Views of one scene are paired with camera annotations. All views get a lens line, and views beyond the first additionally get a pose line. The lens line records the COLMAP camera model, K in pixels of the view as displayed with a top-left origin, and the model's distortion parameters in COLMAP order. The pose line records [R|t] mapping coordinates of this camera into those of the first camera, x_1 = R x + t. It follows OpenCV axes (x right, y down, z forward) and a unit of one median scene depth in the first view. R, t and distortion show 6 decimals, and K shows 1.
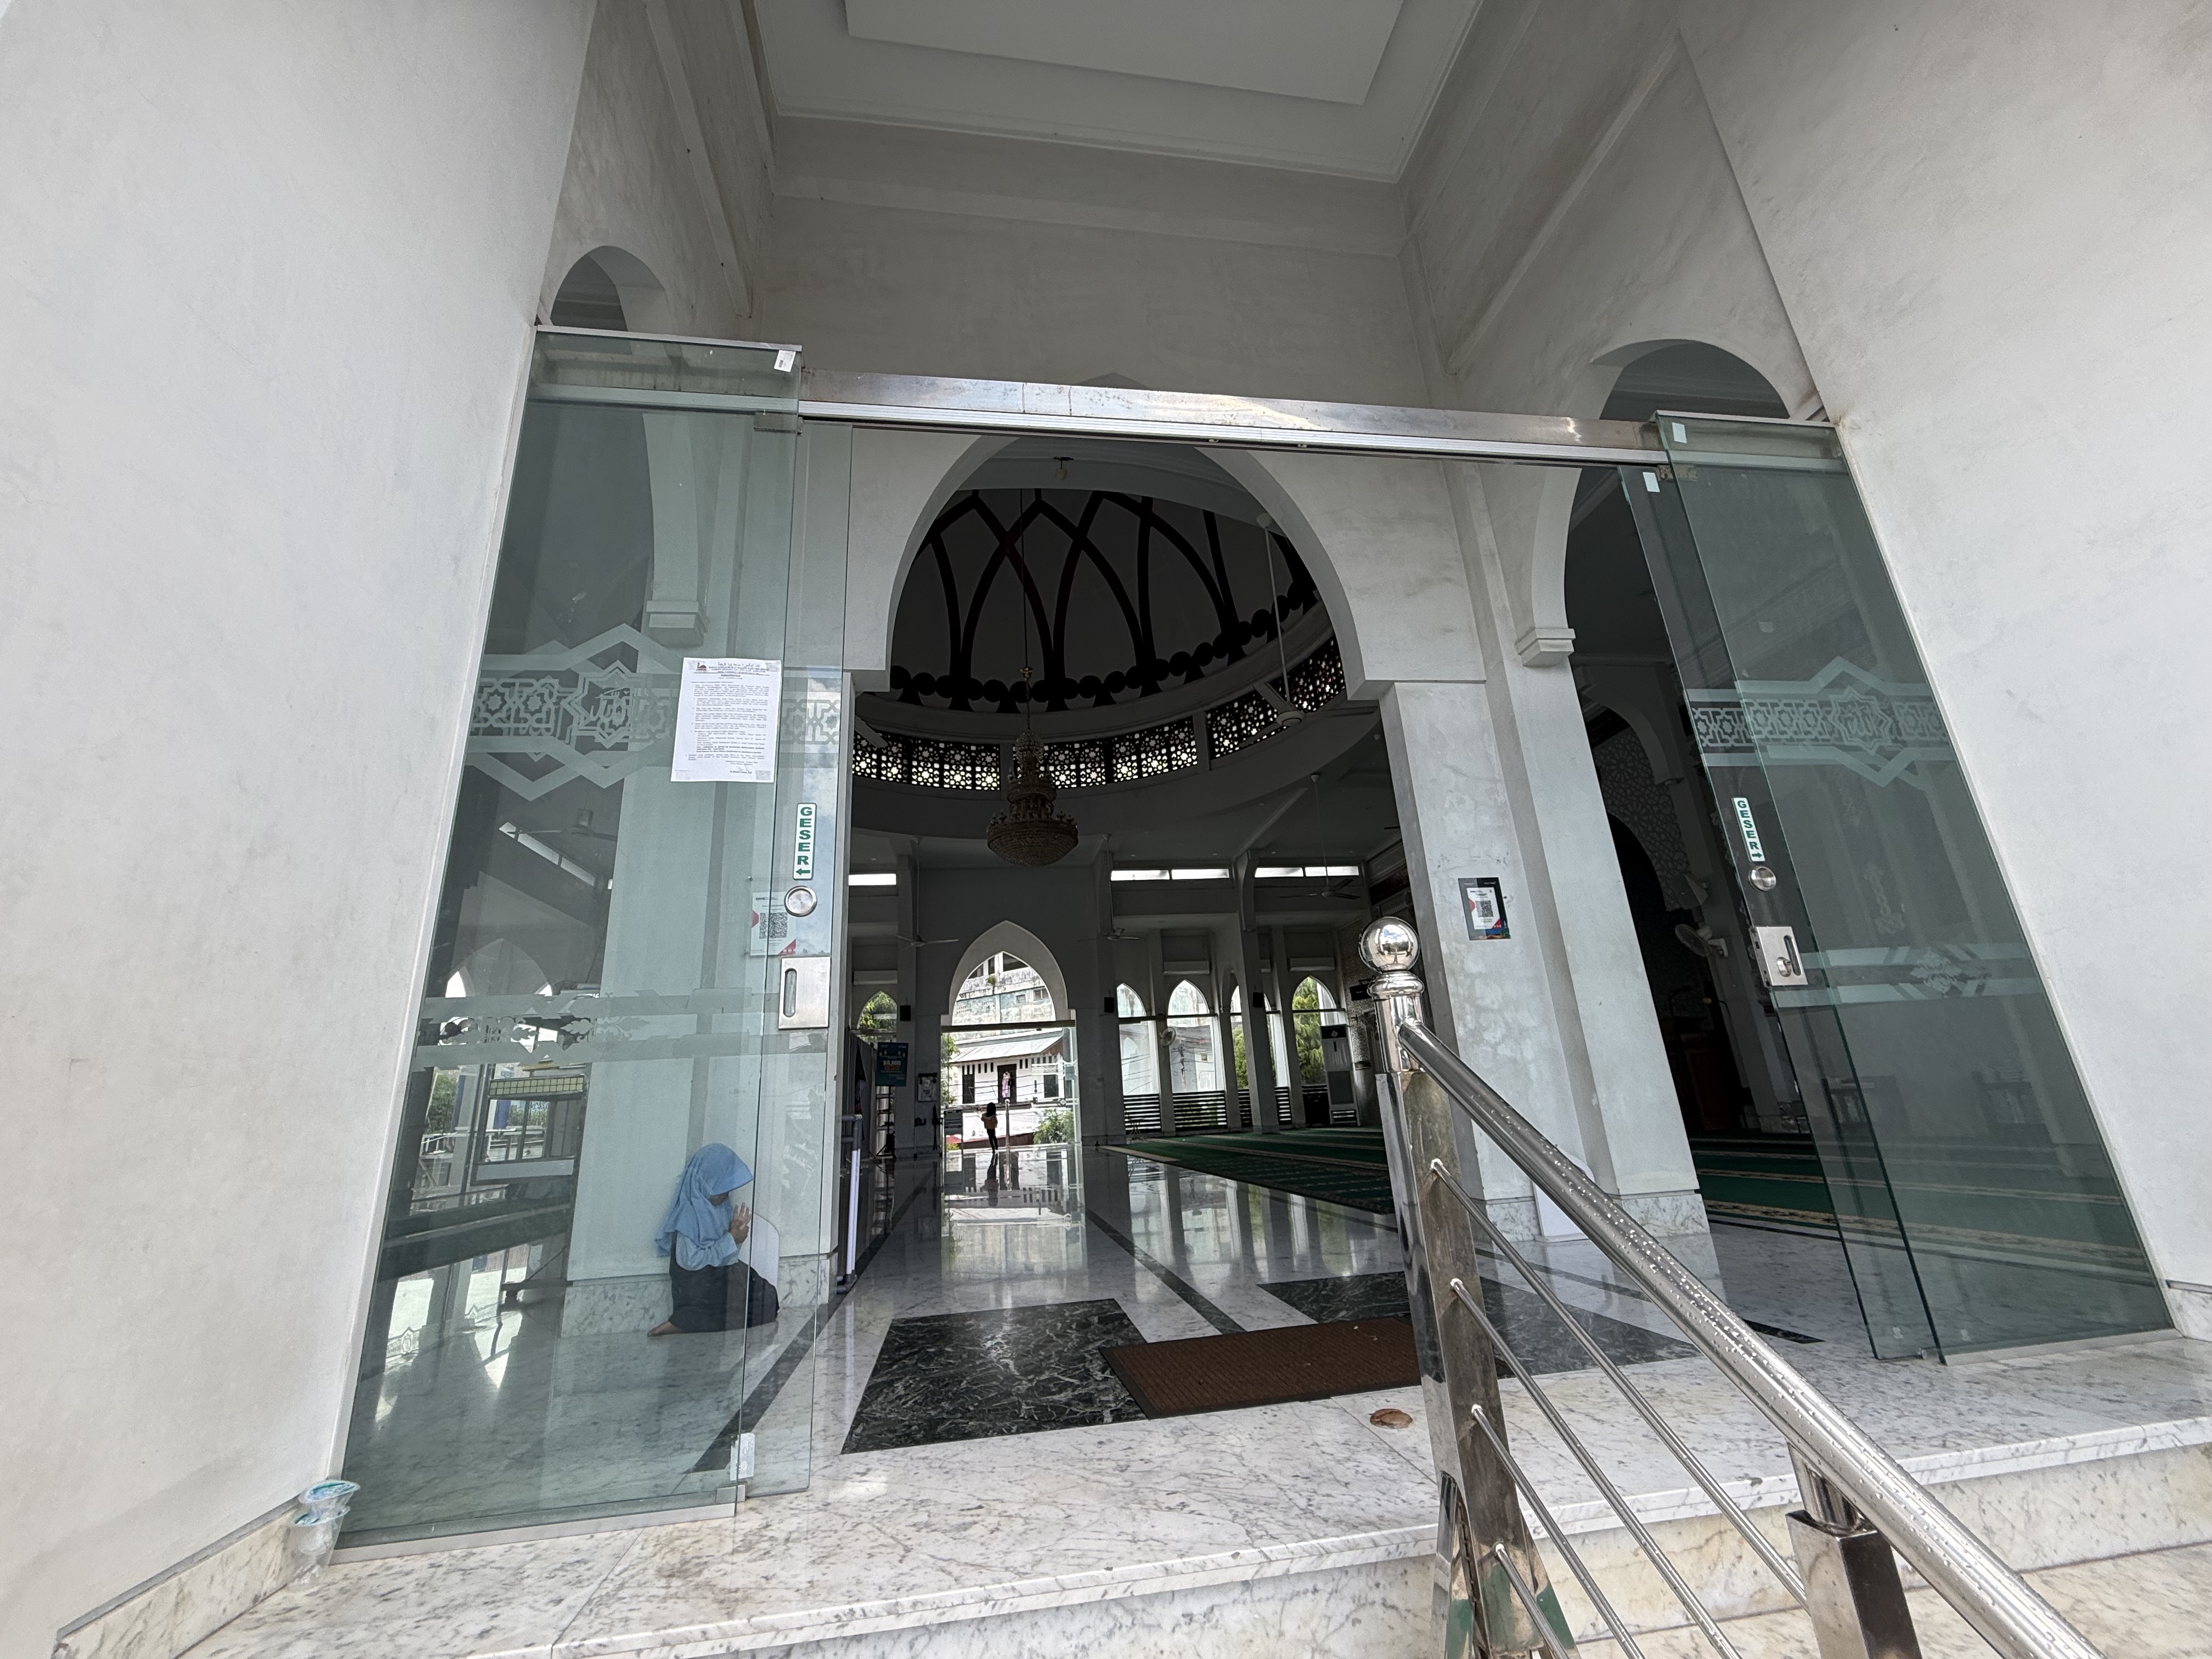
lens RADIAL K [[882.2, 0, 1107.1], [0, 882.2, 829.8], [0, 0, 1]] dist [0.009620, 0.001103]
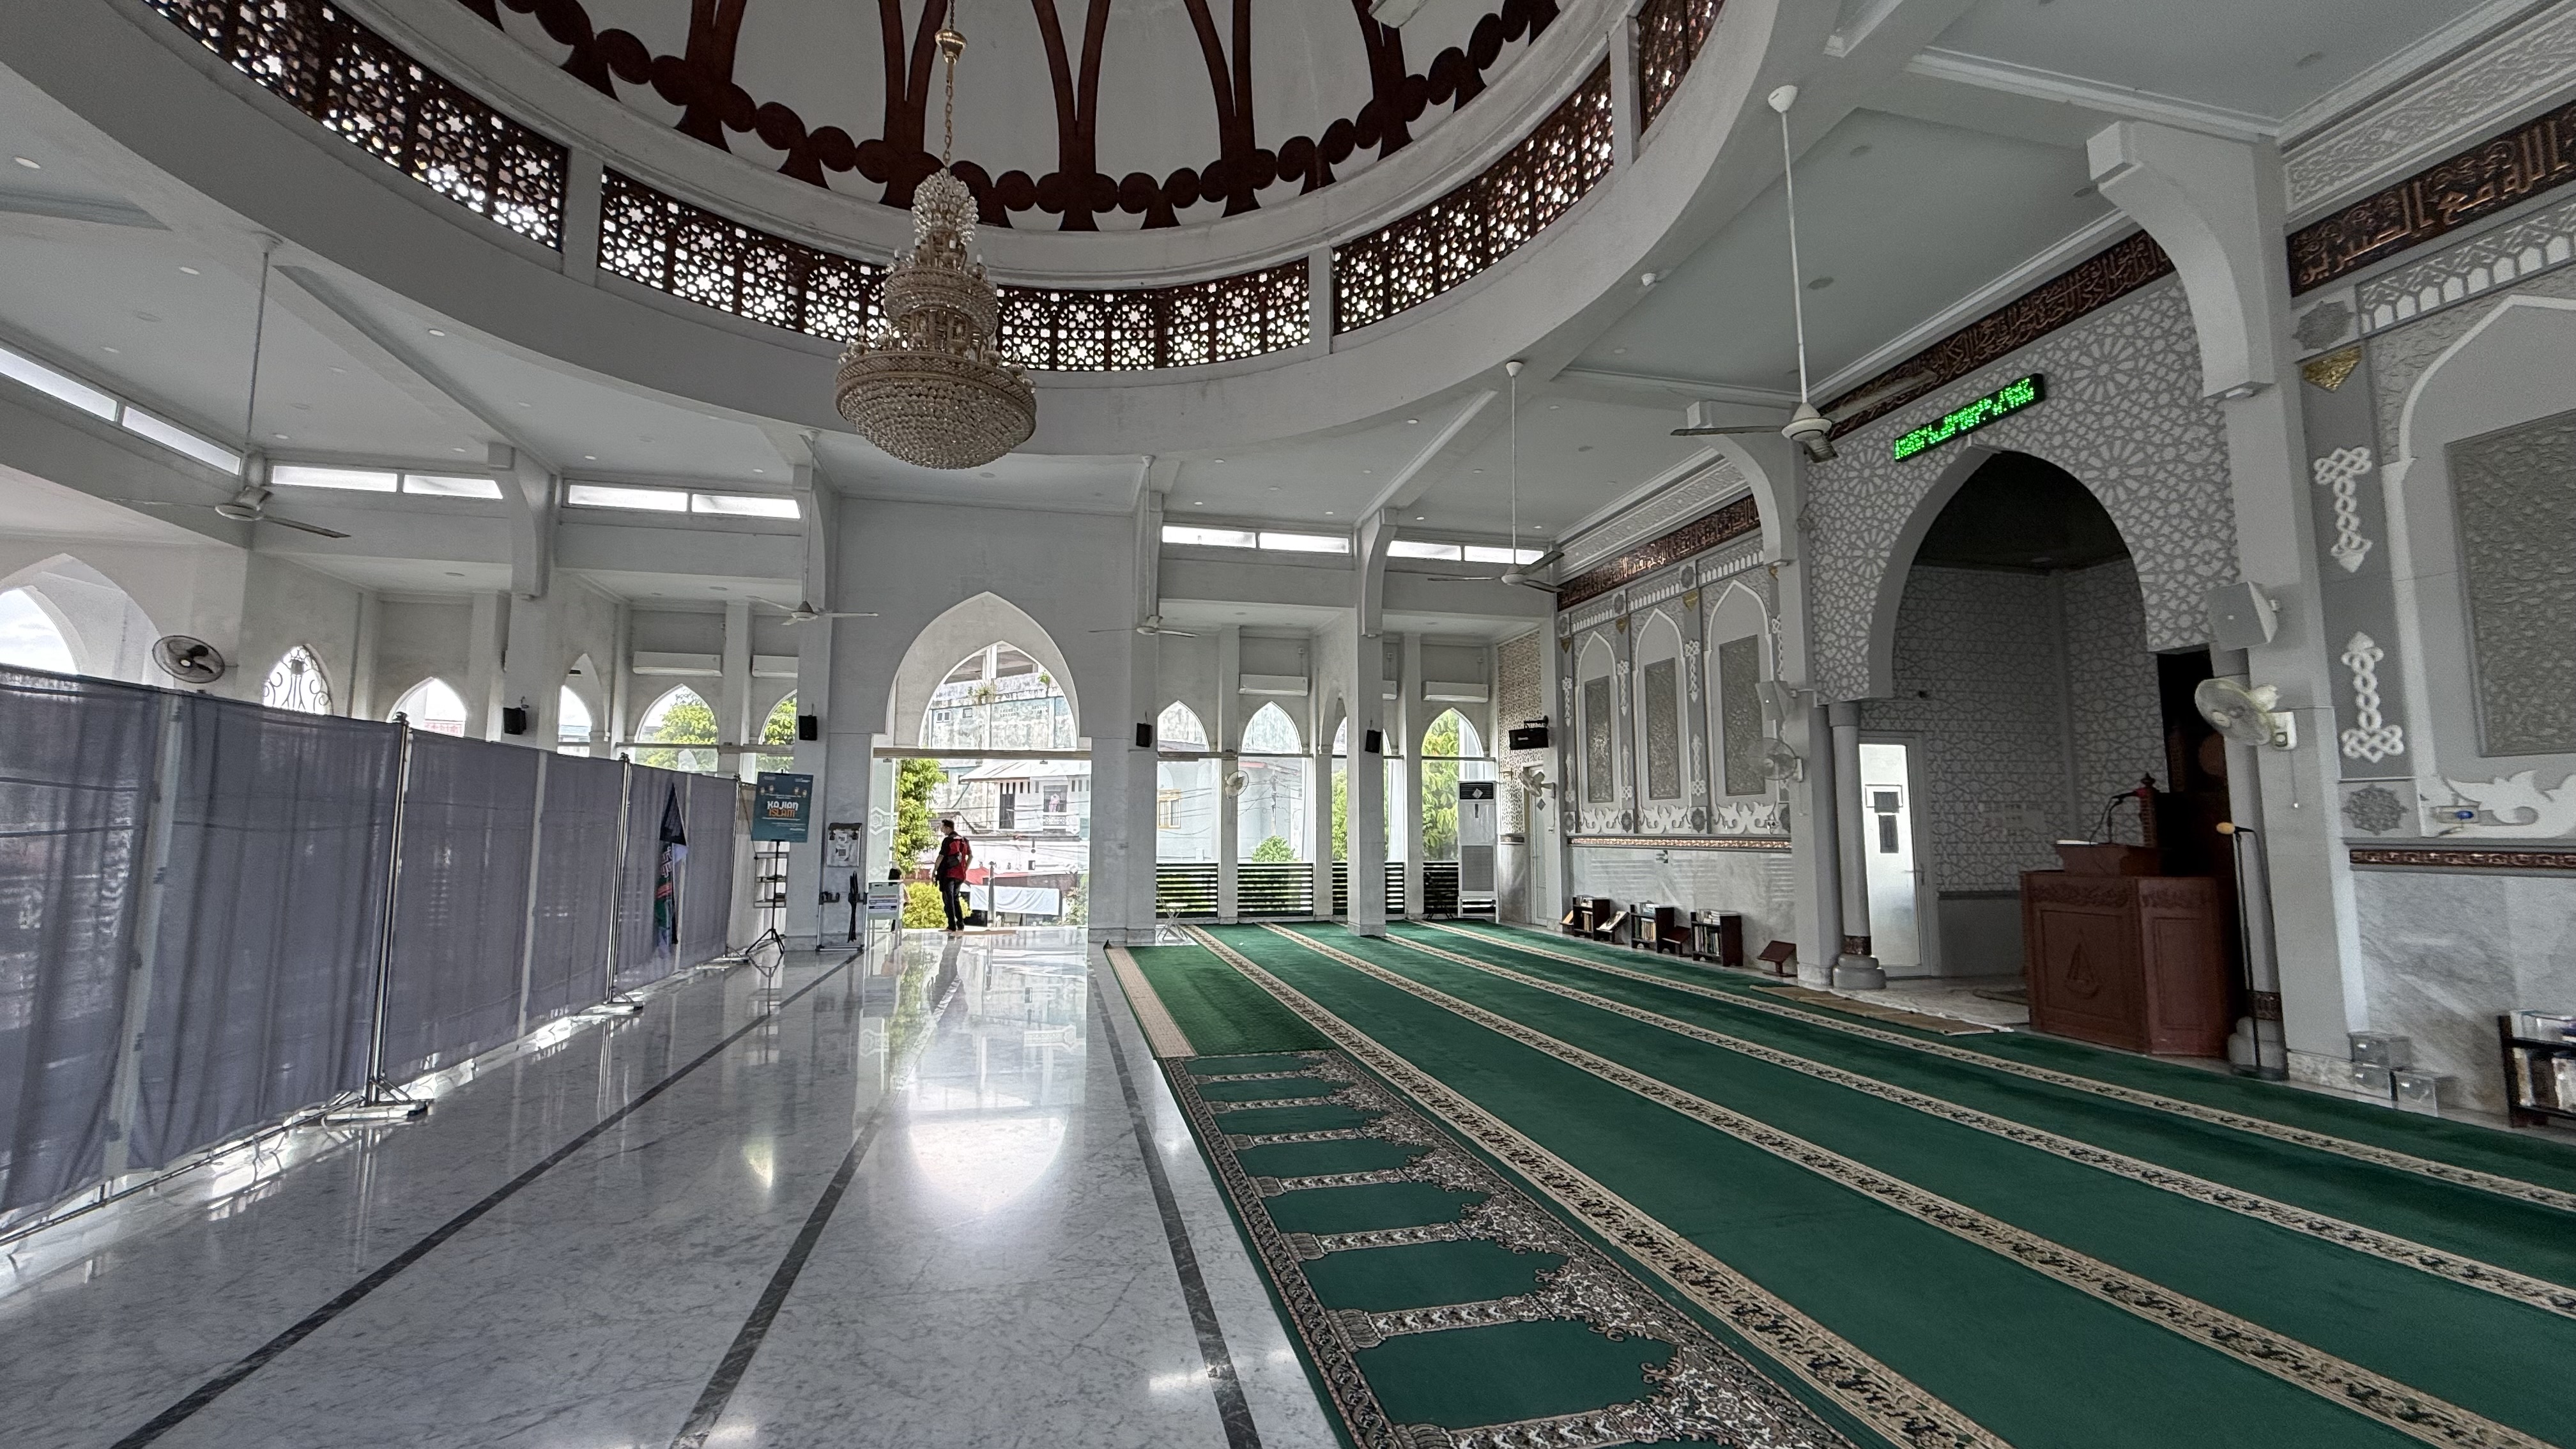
lens RADIAL K [[1041.8, 0, 1284.0], [0, 1041.8, 742.3], [0, 0, 1]] dist [0.001082, 0.000234]
pose [[0.994790, 0.064013, 0.079341, 0.044245], [-0.079816, 0.973227, 0.215542, 0.032033], [-0.063419, -0.220752, 0.973266, 0.255781]]
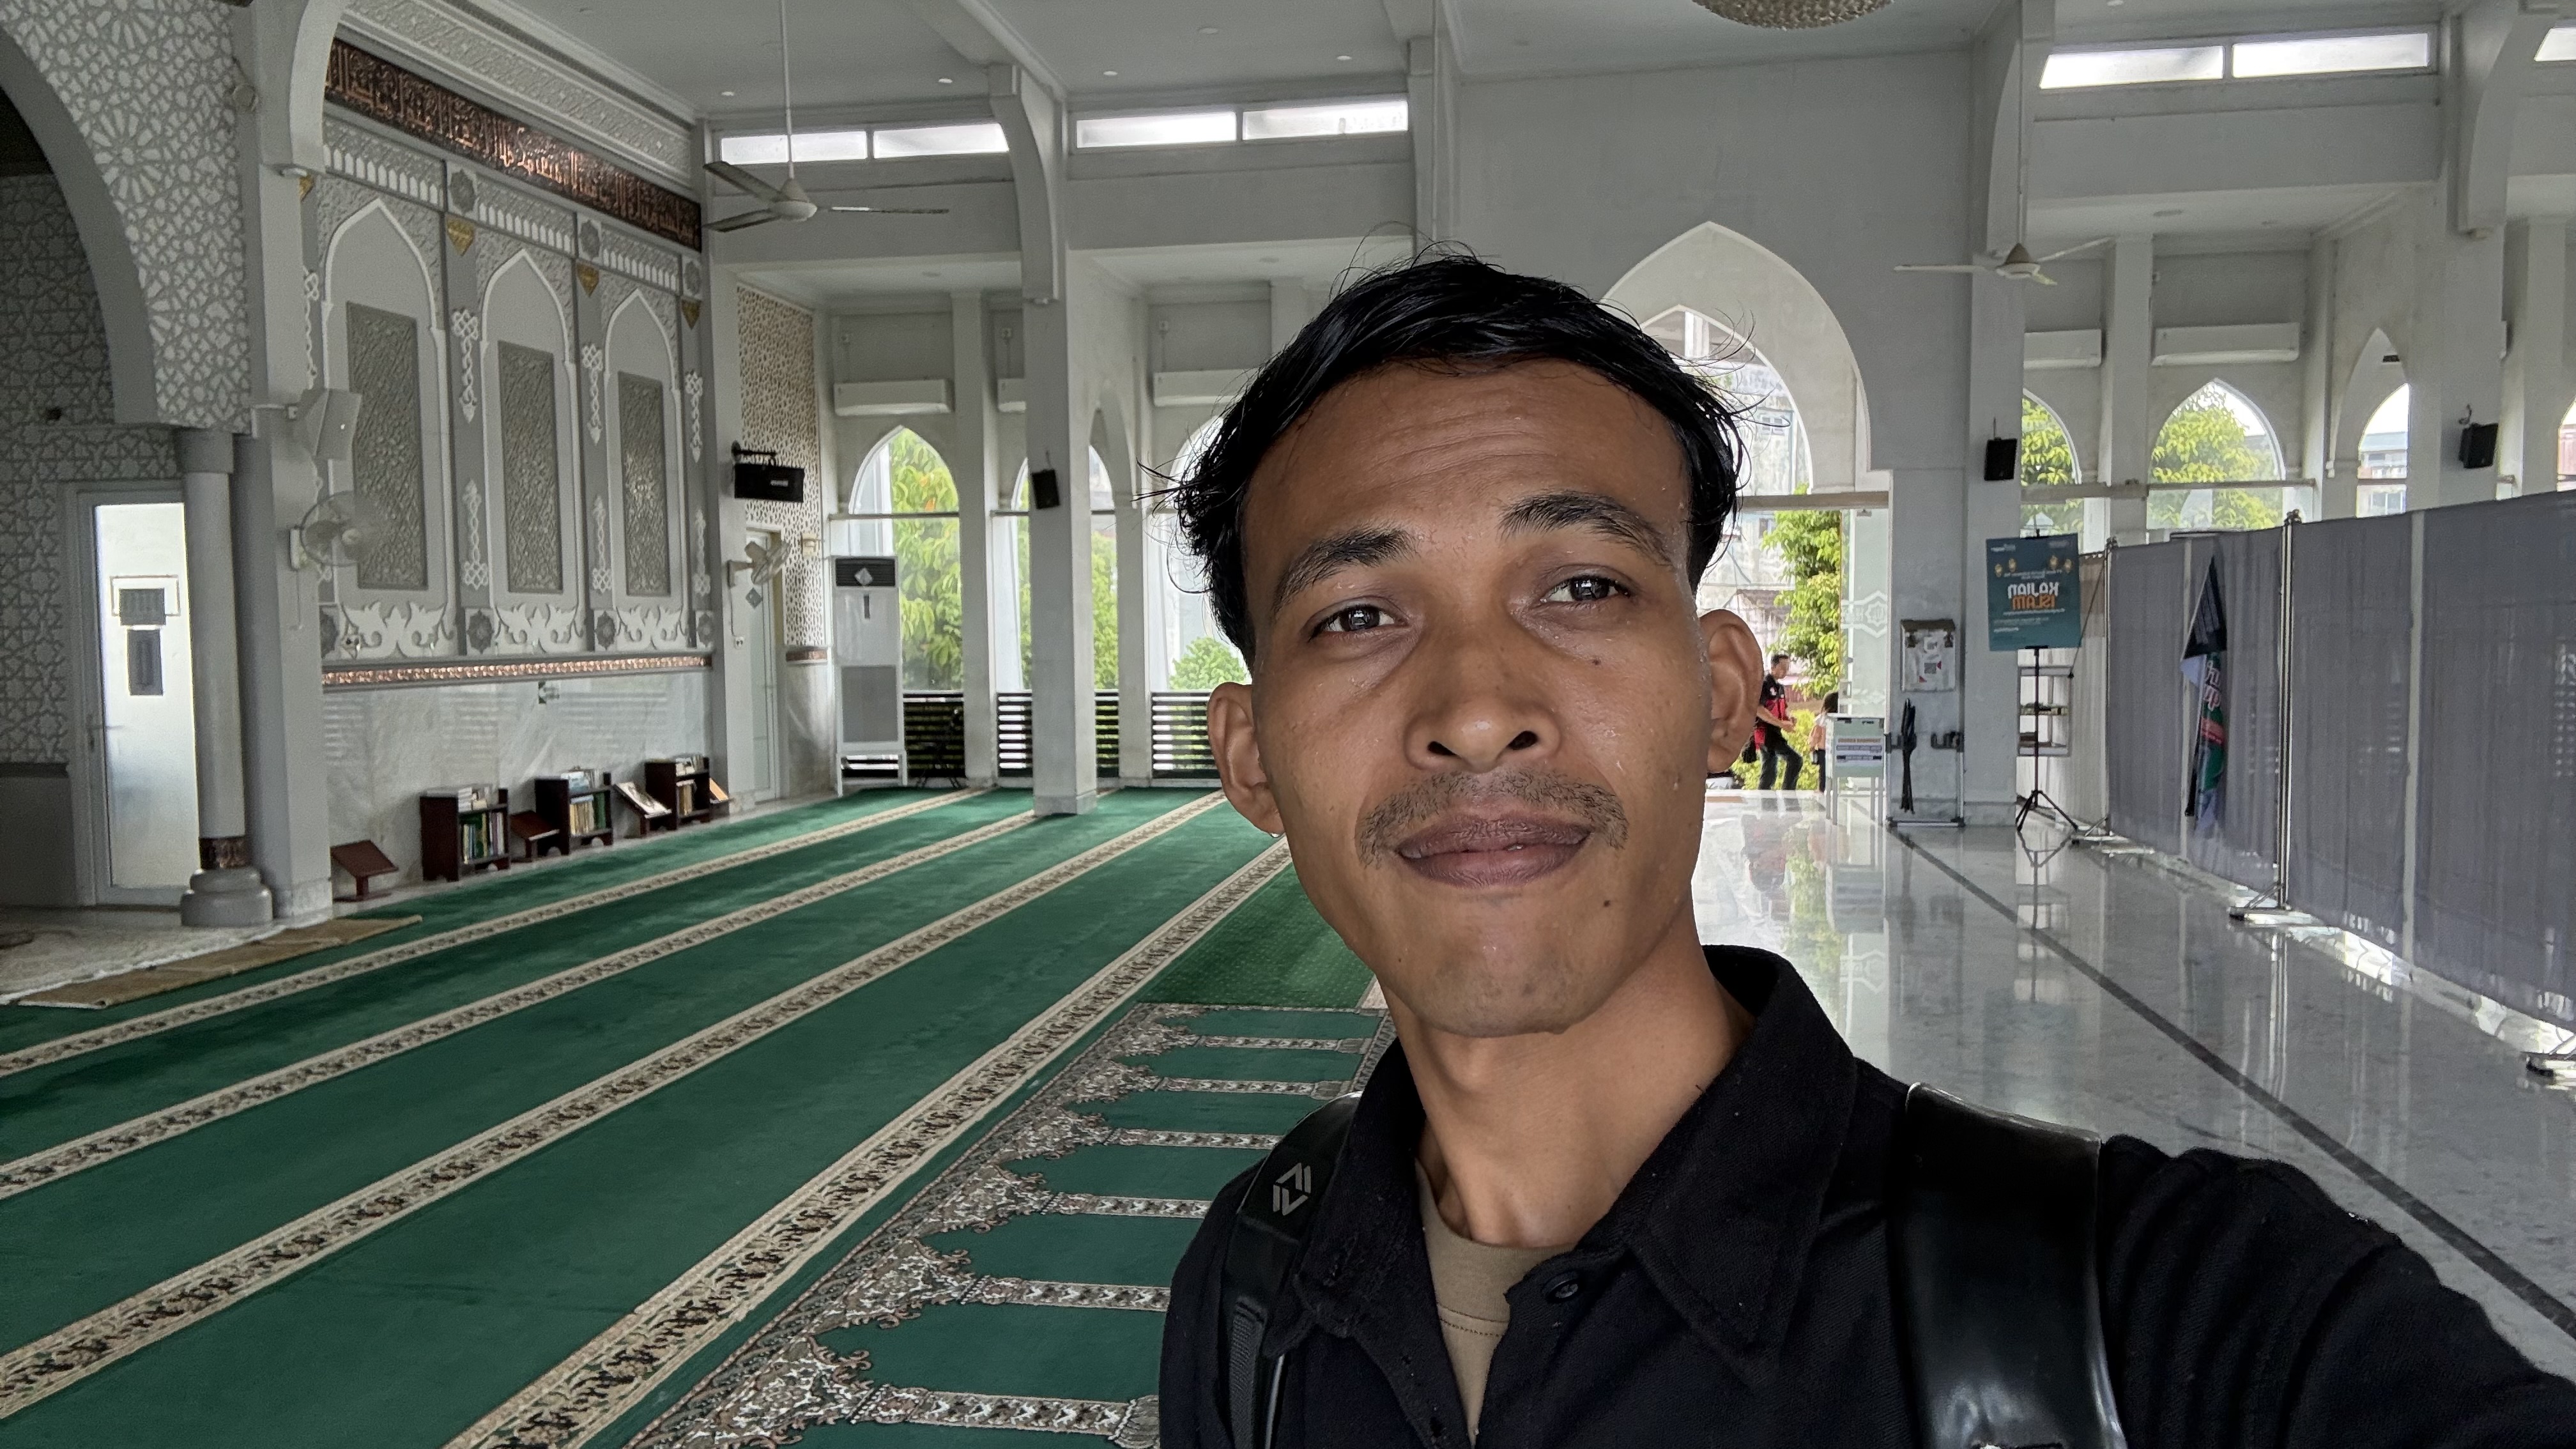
lens RADIAL K [[1904.4, 0, 1300.1], [0, 1904.4, 724.5], [0, 0, 1]] dist [0.066081, -0.000380]
pose [[-0.945983, 0.056940, 0.319177, -0.093528], [-0.028622, 0.965948, -0.257150, 0.295421], [-0.322950, -0.252395, -0.912140, 1.066806]]
